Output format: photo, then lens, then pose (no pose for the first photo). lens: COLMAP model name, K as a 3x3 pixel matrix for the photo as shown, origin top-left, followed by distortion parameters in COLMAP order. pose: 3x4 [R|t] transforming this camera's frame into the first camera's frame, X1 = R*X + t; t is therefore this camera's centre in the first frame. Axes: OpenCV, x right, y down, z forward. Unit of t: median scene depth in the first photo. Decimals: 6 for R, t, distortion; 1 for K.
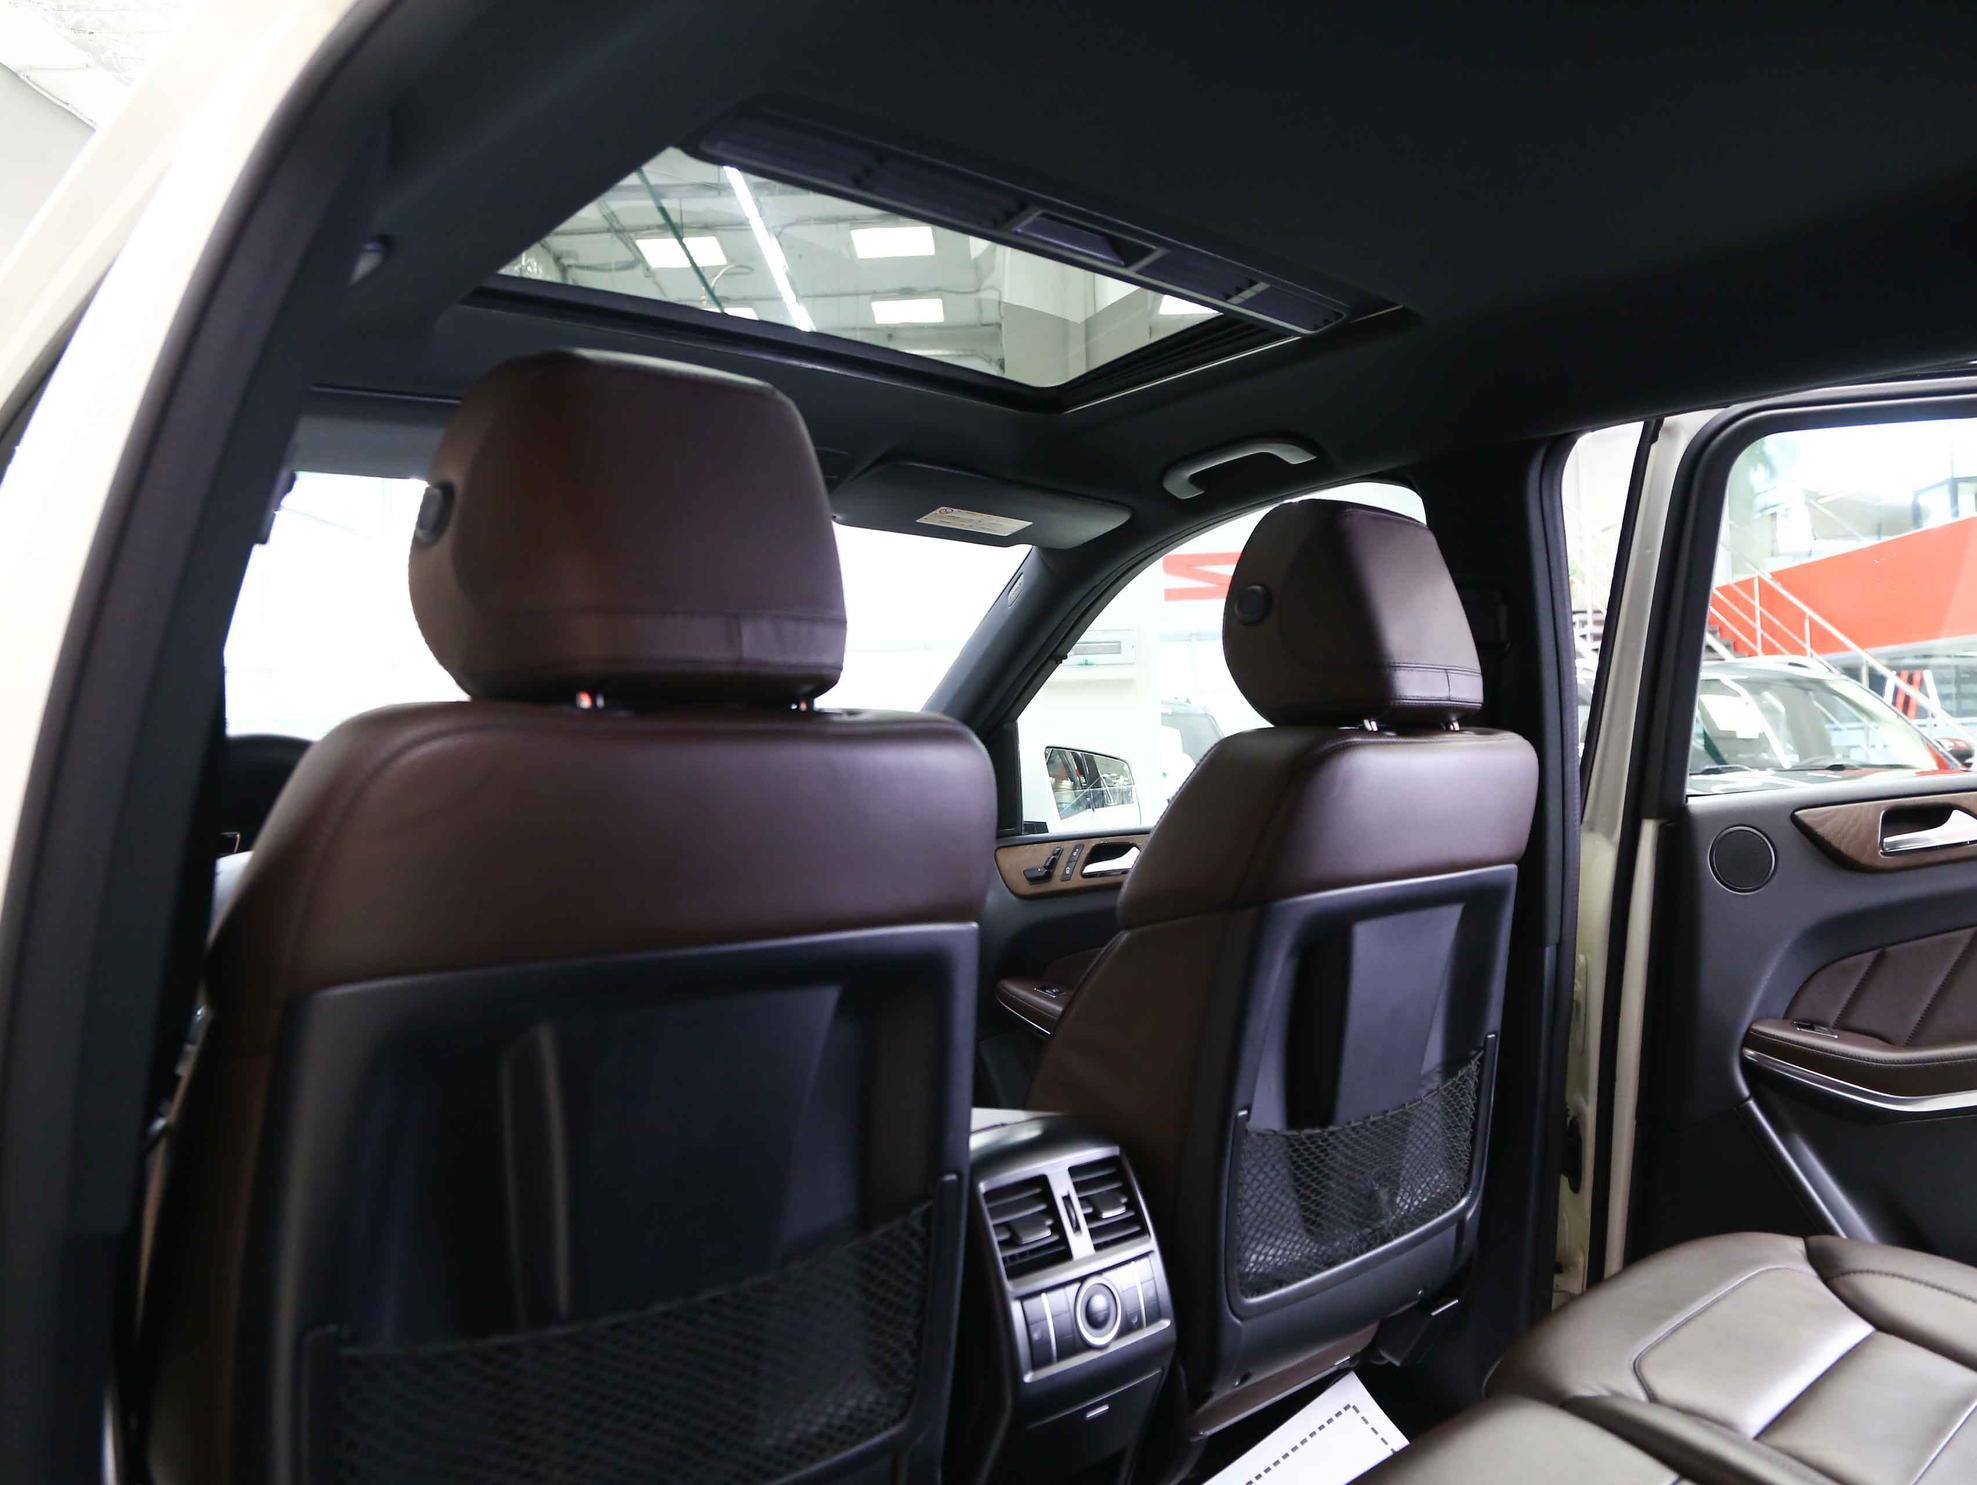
lens RADIAL K [[1508.4, 0, 988.5], [0, 1508.4, 742.5], [0, 0, 1]] dist [-0.138101, 0.084938]
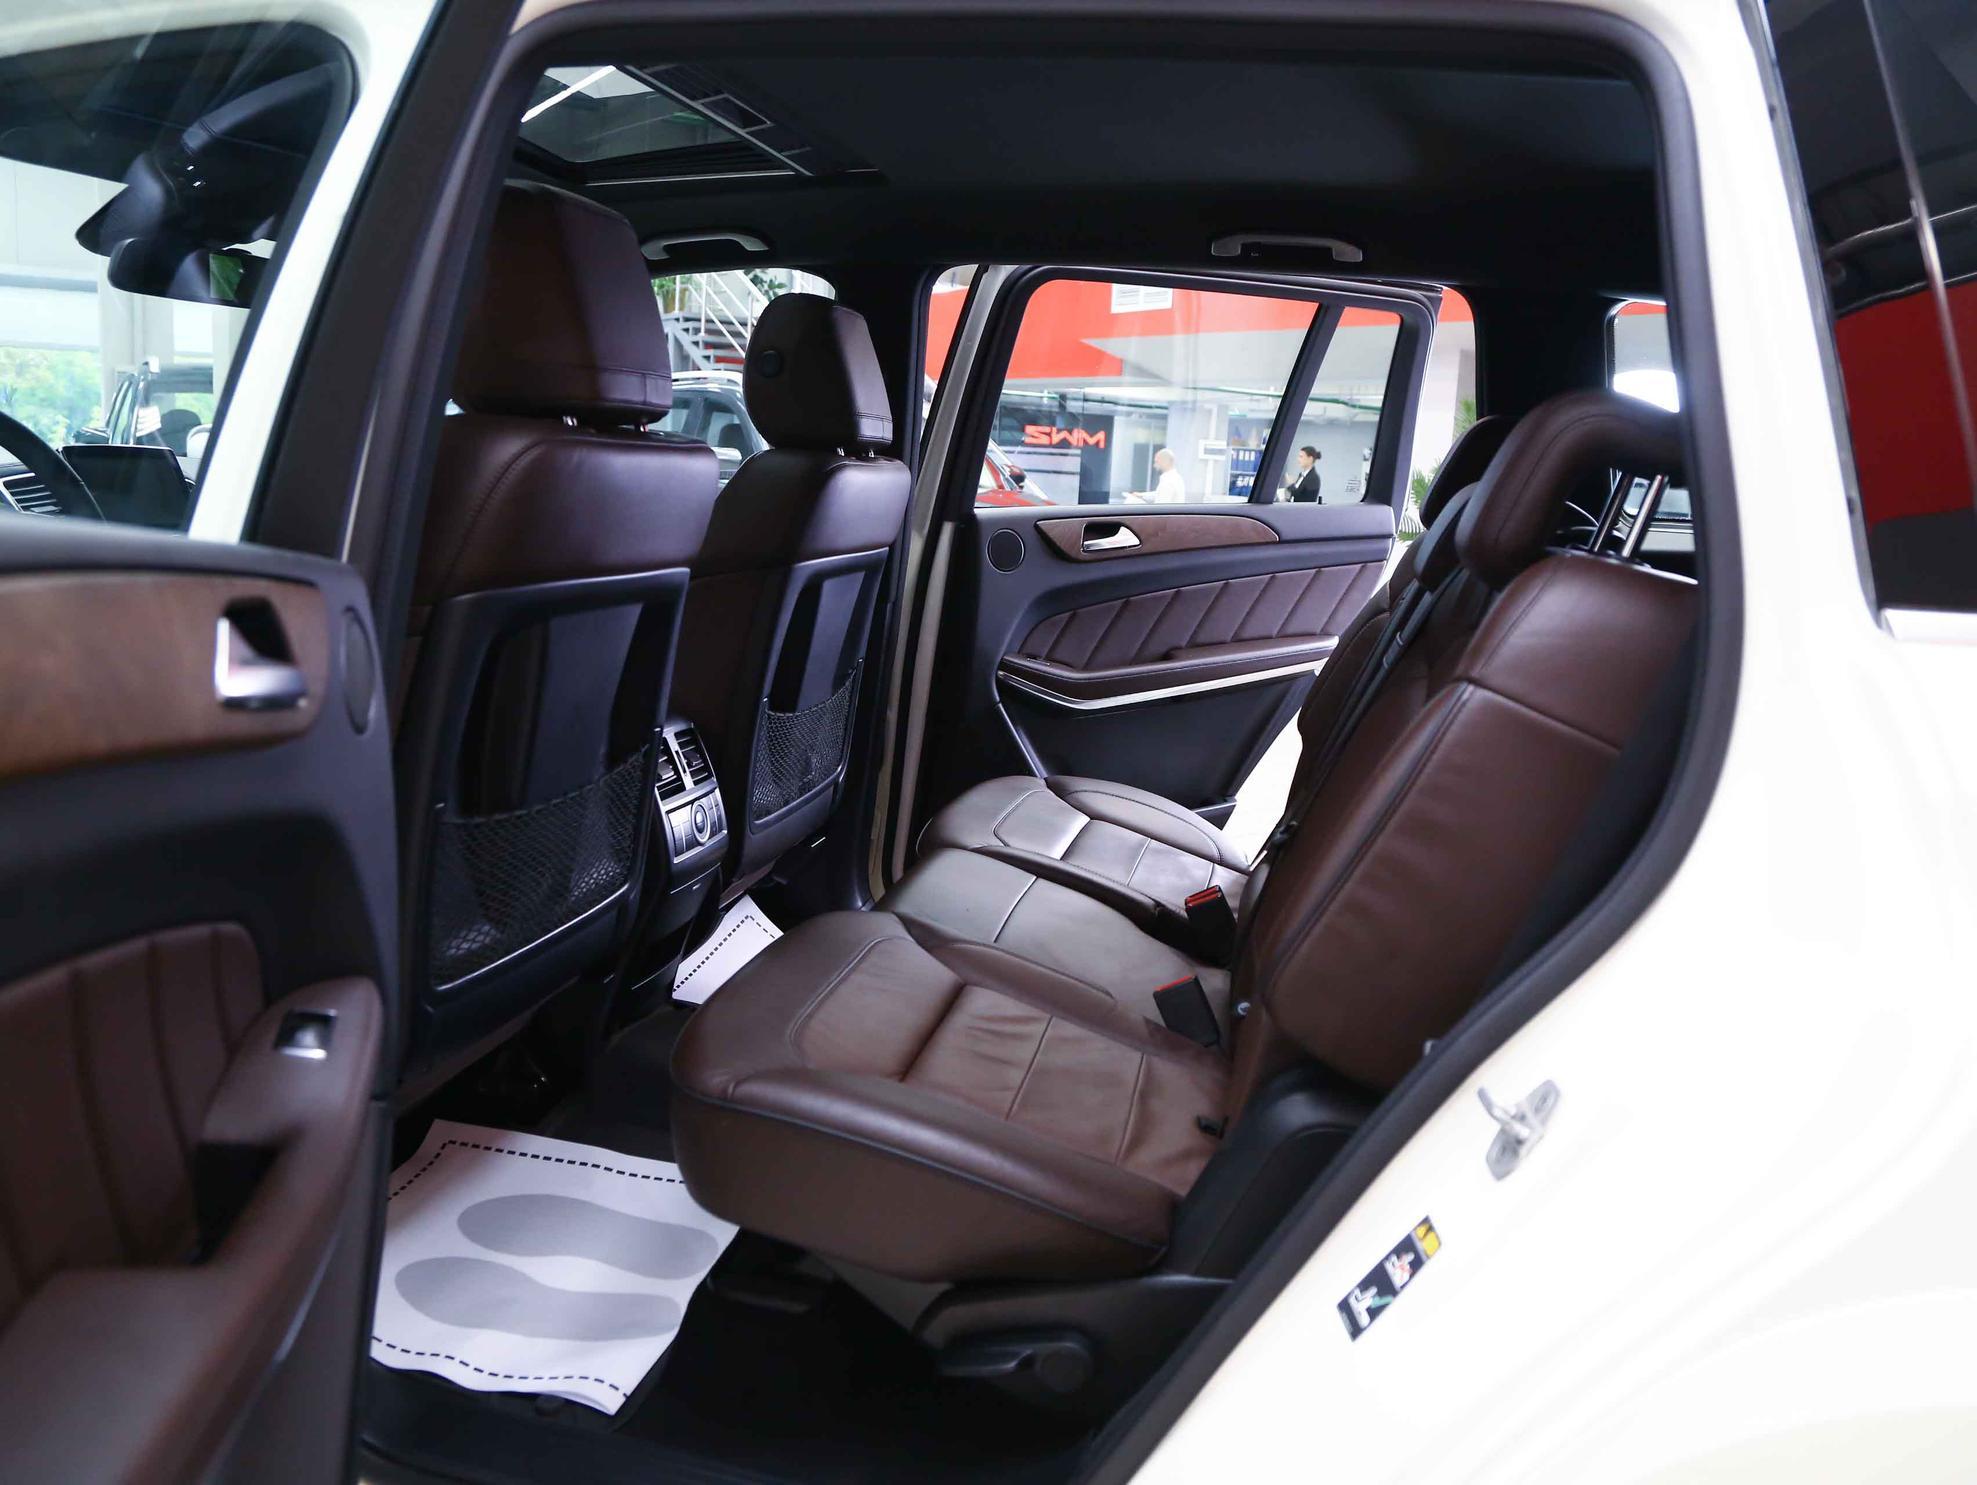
lens RADIAL K [[1508.4, 0, 988.5], [0, 1508.4, 742.5], [0, 0, 1]] dist [-0.138101, 0.084938]
pose [[0.818097, -0.035698, 0.573971, -0.571030], [-0.084055, 0.979930, 0.180754, -0.010740], [-0.568904, -0.196119, 0.798678, -0.415980]]
